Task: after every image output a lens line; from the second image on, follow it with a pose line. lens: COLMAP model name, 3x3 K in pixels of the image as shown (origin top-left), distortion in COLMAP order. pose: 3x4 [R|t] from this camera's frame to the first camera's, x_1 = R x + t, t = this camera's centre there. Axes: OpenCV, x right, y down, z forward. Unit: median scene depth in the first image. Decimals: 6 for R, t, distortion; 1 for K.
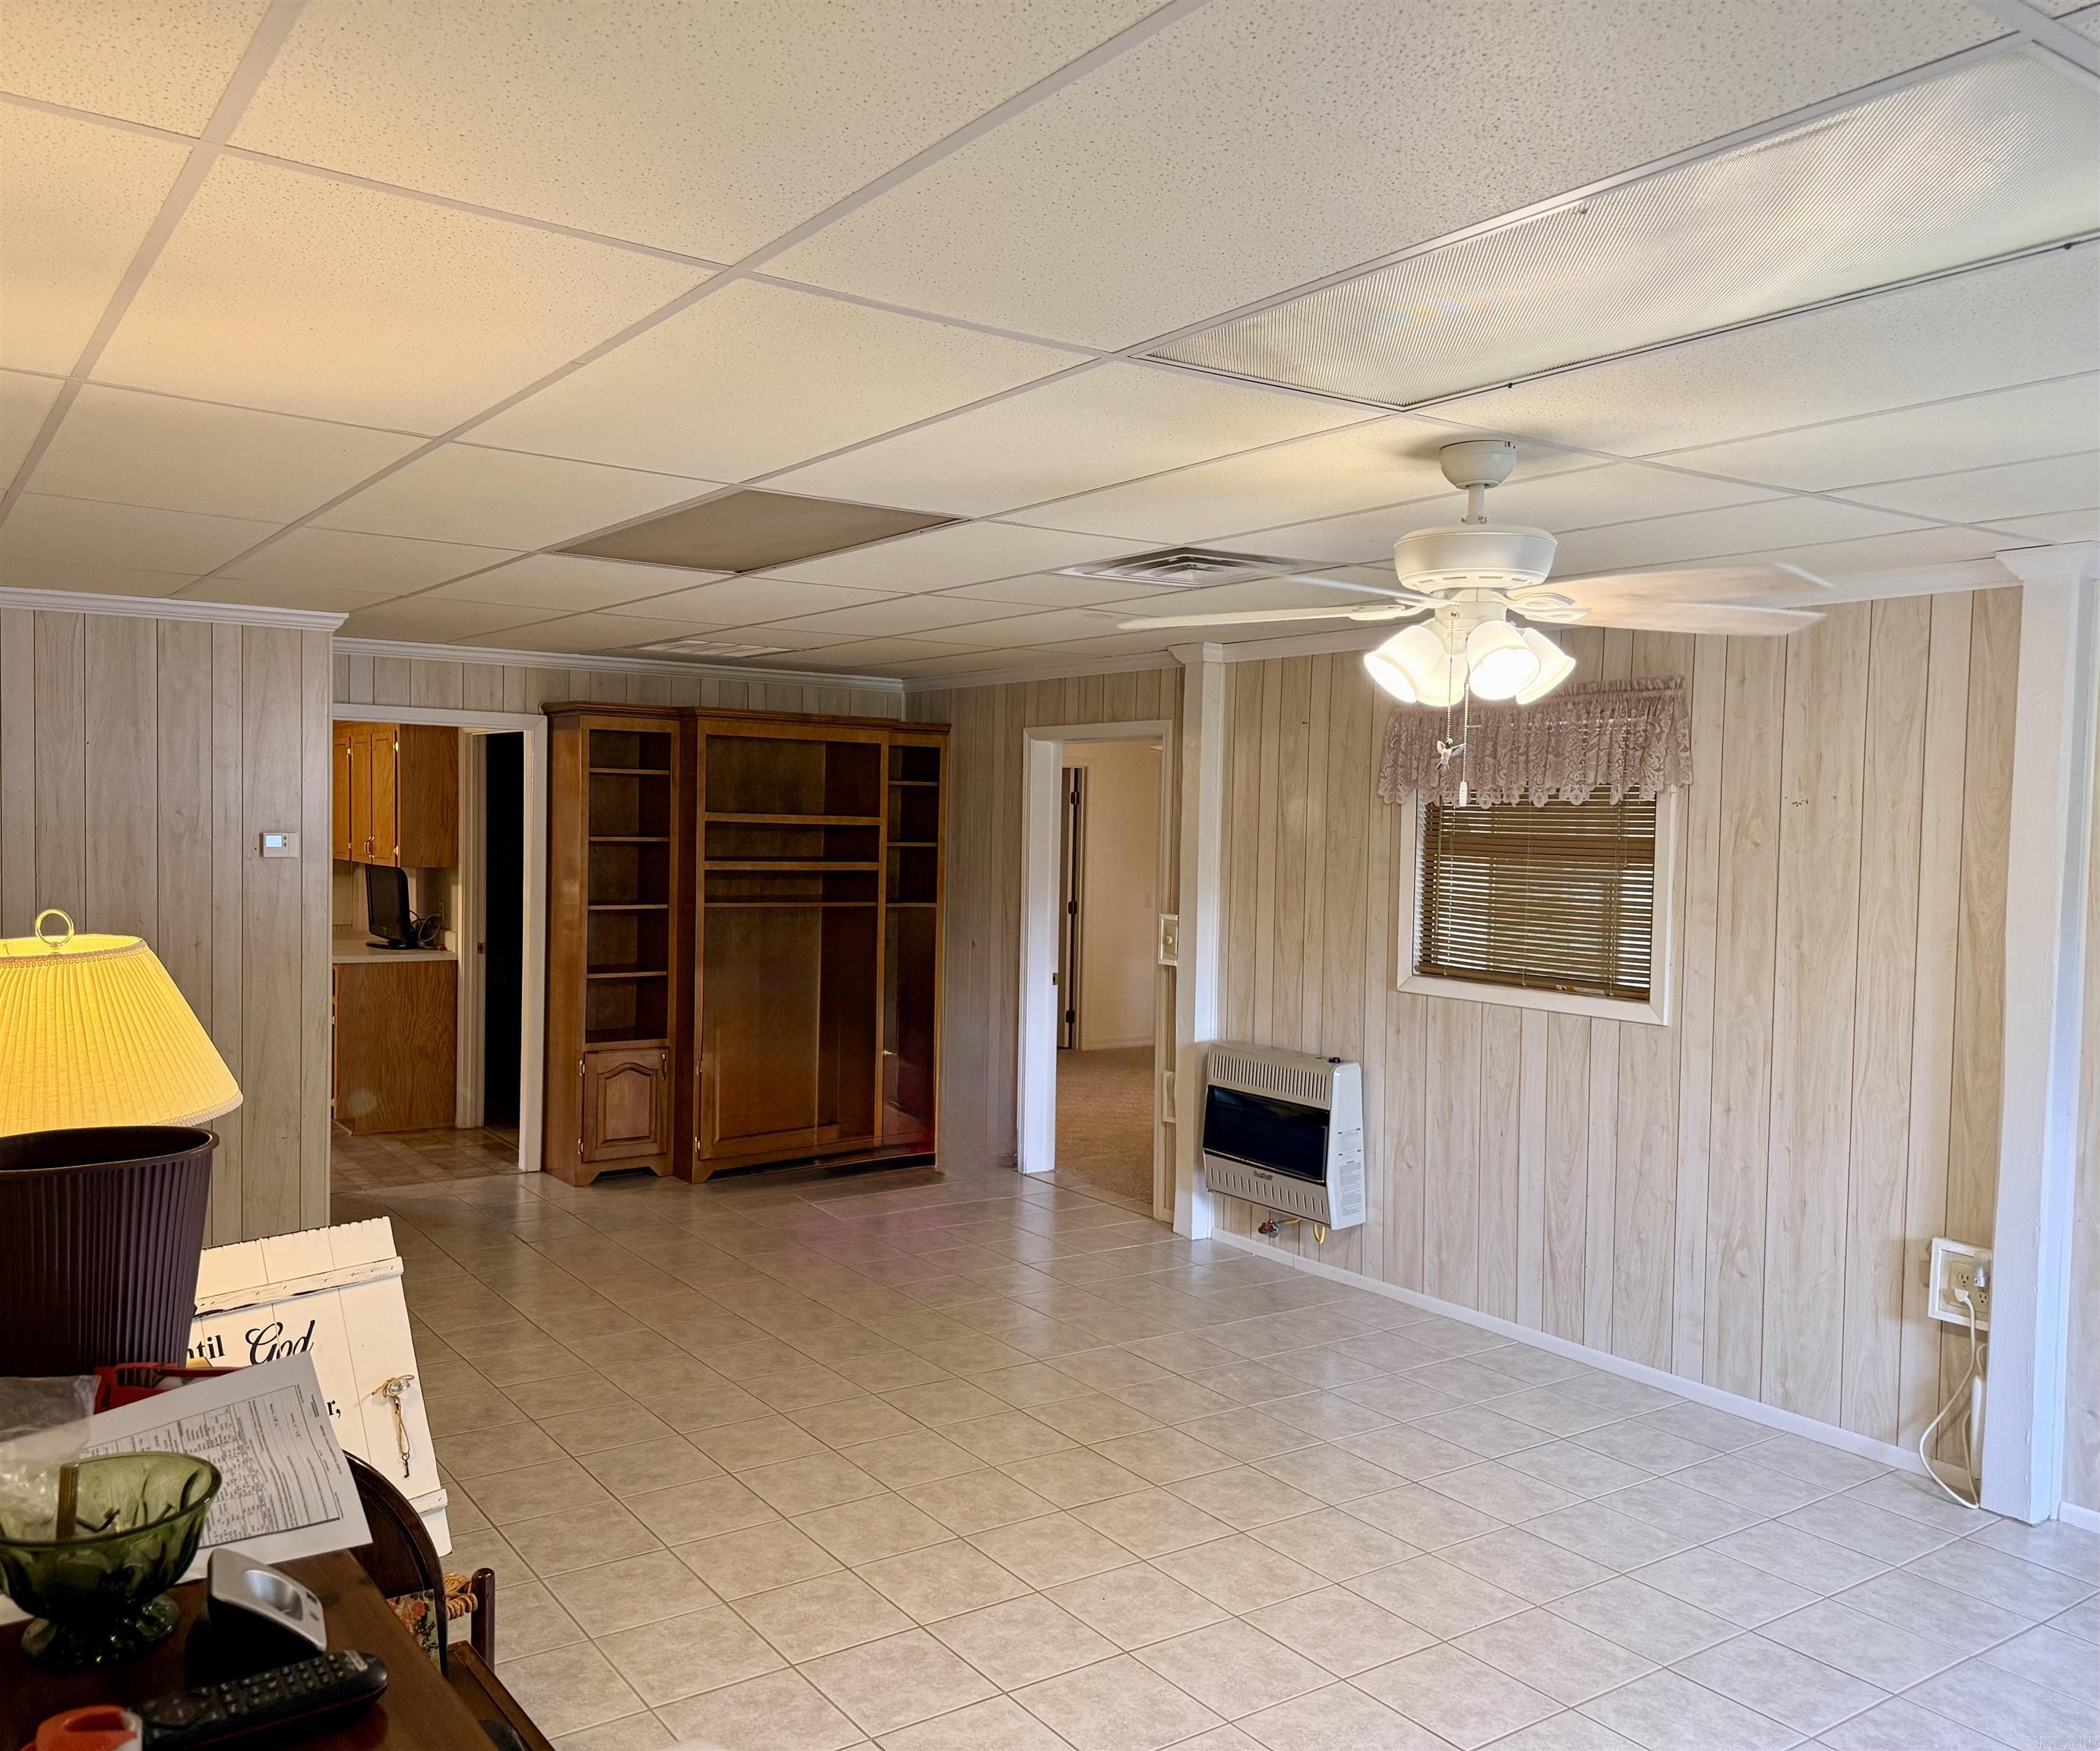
lens RADIAL K [[1620.6, 0, 943.3], [0, 1620.6, 907.0], [0, 0, 1]] dist [-0.015463, 0.001996]
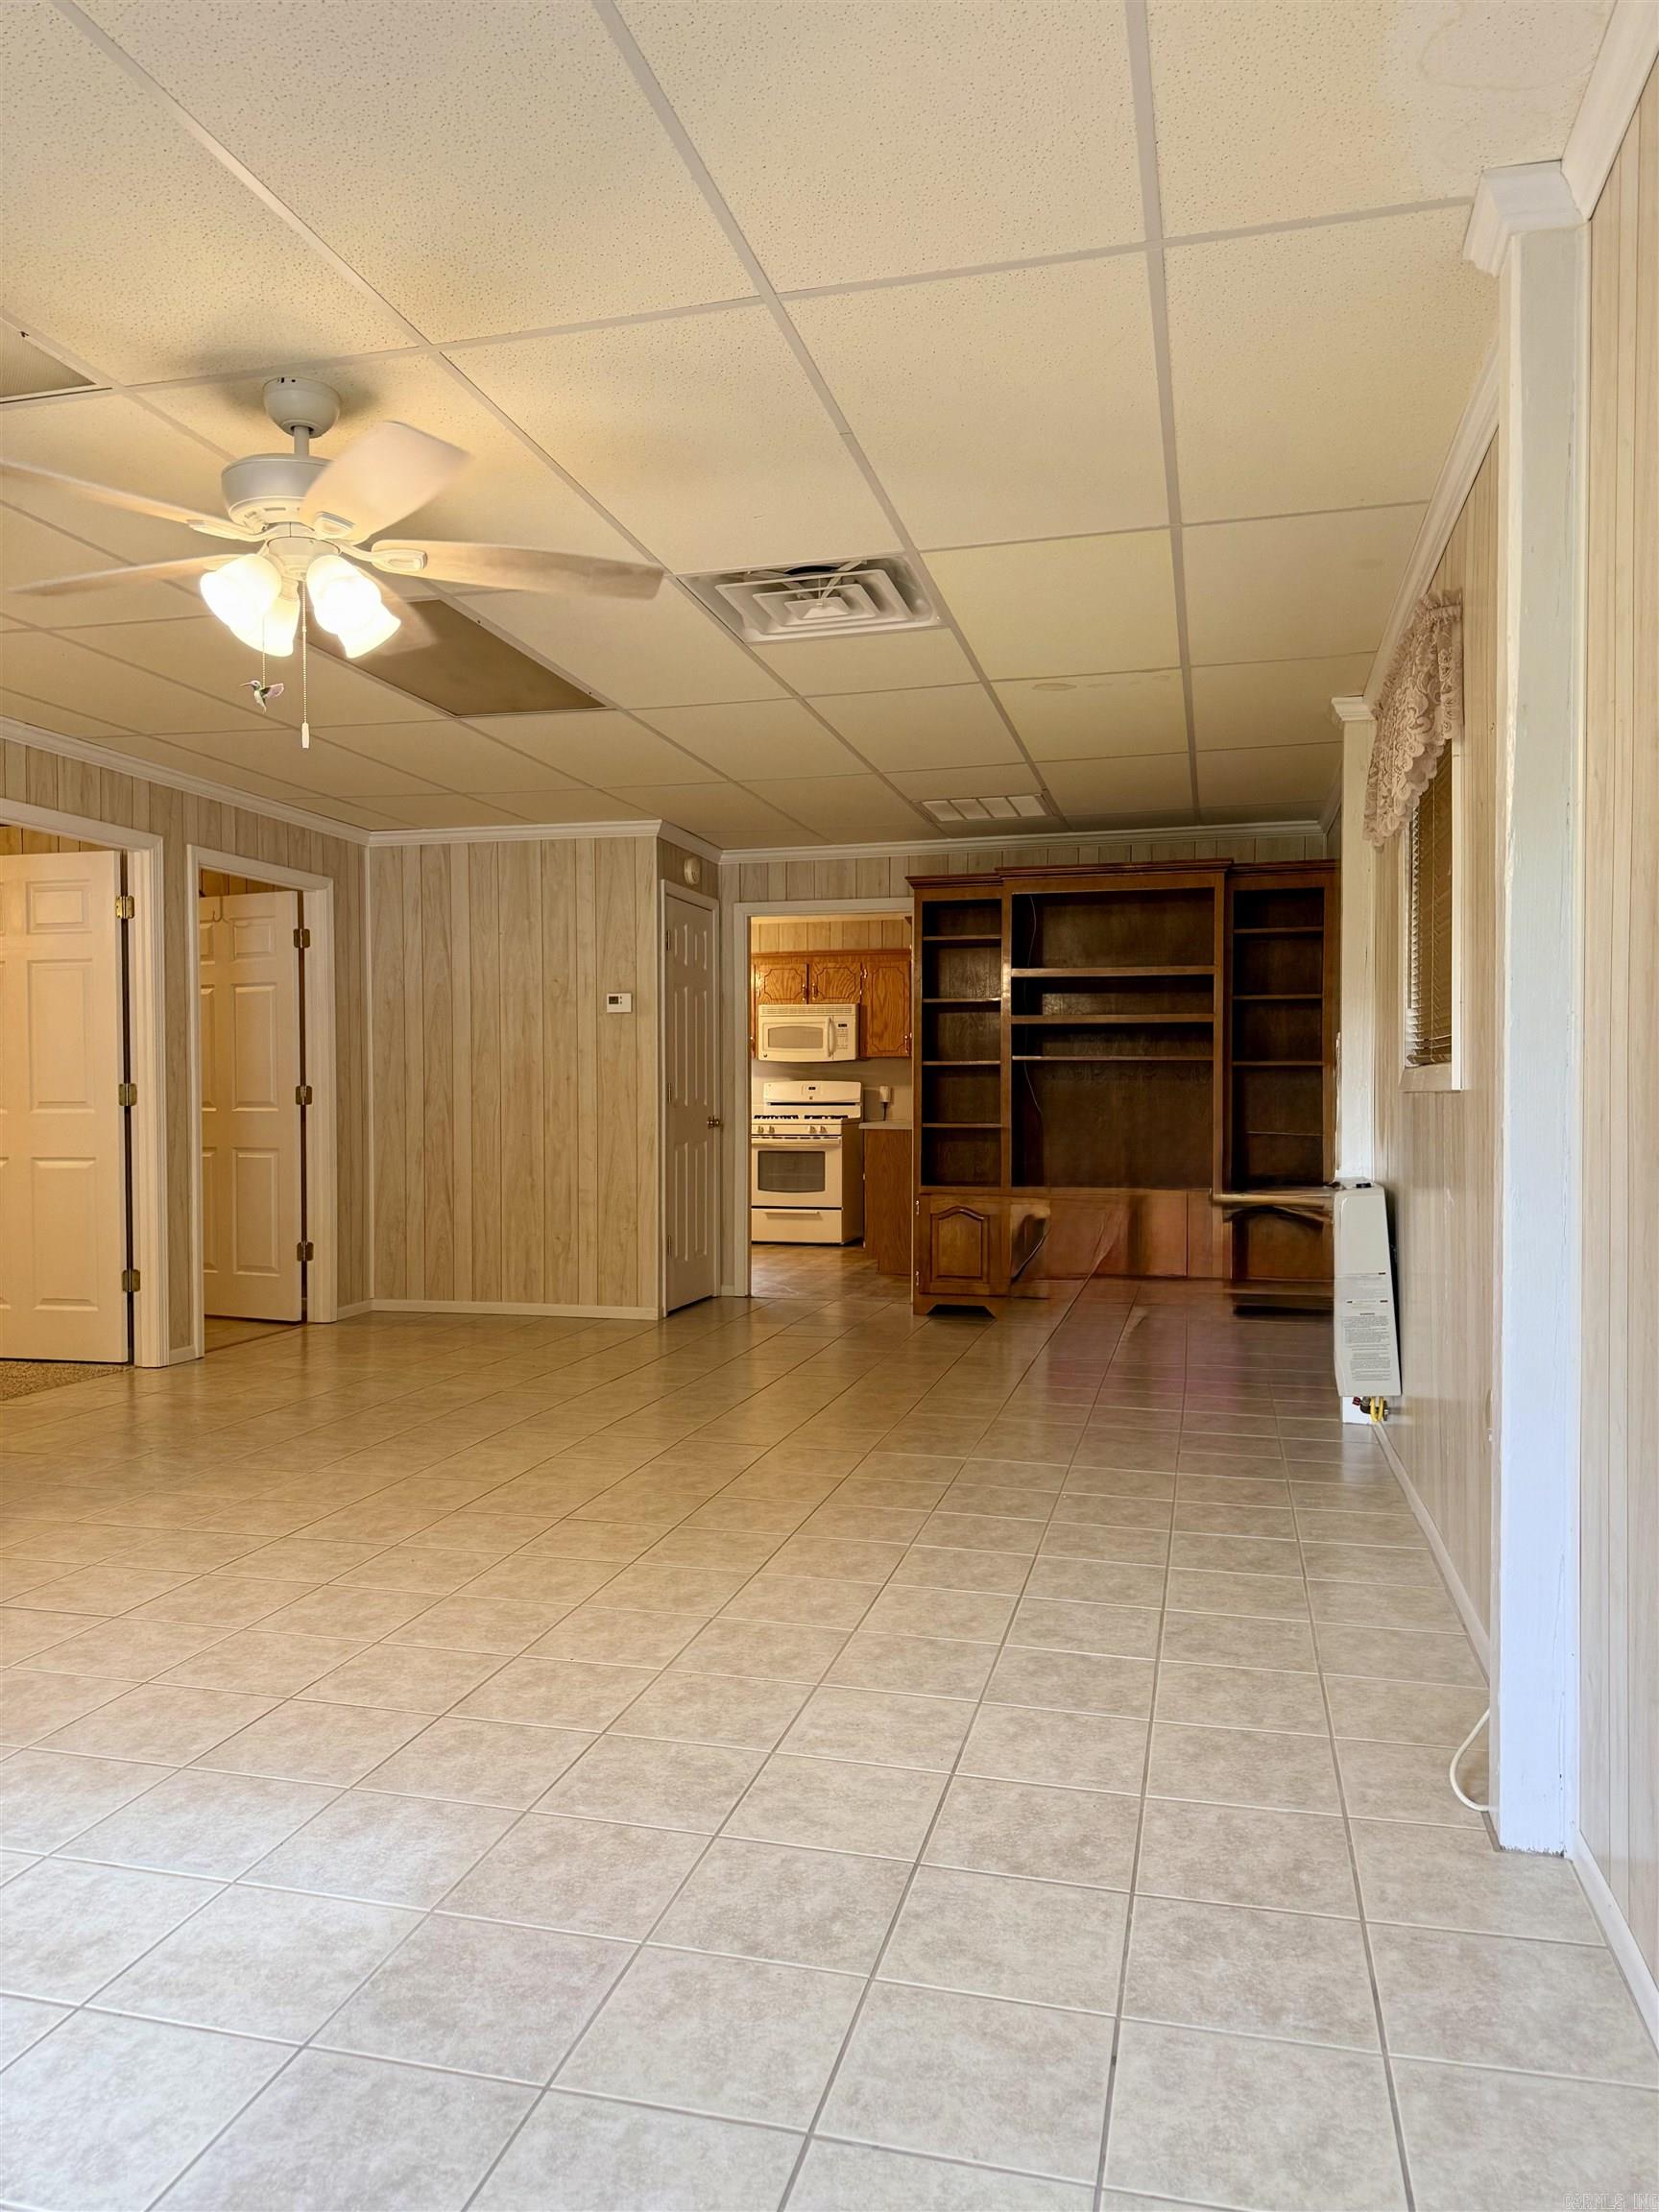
lens RADIAL K [[1531.1, 0, 779.5], [0, 1531.1, 1070.9], [0, 0, 1]] dist [0.062377, -0.079853]
pose [[0.681230, -0.030551, -0.731432, 0.750054], [-0.025054, 0.997571, -0.065001, 0.121424], [0.731641, 0.062606, 0.678810, 0.339723]]
